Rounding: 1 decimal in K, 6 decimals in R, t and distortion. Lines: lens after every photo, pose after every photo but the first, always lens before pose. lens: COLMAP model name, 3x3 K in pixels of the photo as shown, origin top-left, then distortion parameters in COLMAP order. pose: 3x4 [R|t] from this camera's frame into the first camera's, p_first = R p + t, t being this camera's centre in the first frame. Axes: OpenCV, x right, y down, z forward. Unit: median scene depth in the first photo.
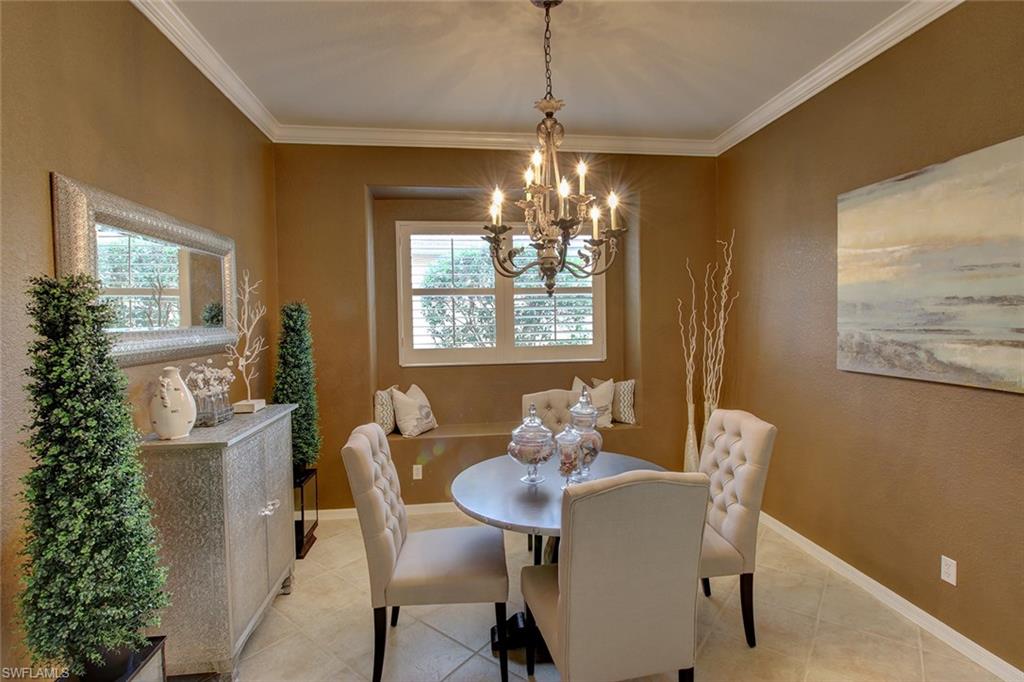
lens RADIAL K [[471.7, 0, 512.8], [0, 471.7, 339.0], [0, 0, 1]] dist [-0.007615, -0.008120]
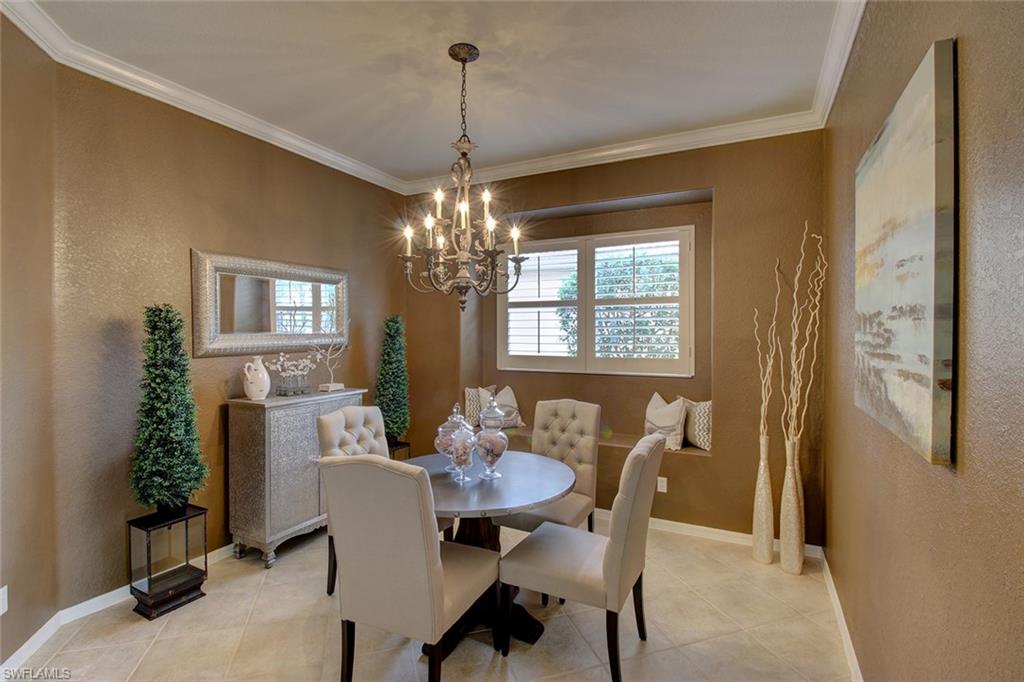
lens RADIAL K [[471.7, 0, 516.3], [0, 471.7, 339.0], [0, 0, 1]] dist [-0.007615, -0.008120]
pose [[0.829003, 0.024854, -0.558692, 0.577907], [-0.034967, 0.999361, -0.007427, -0.012446], [0.558150, 0.025693, 0.829342, 0.083348]]
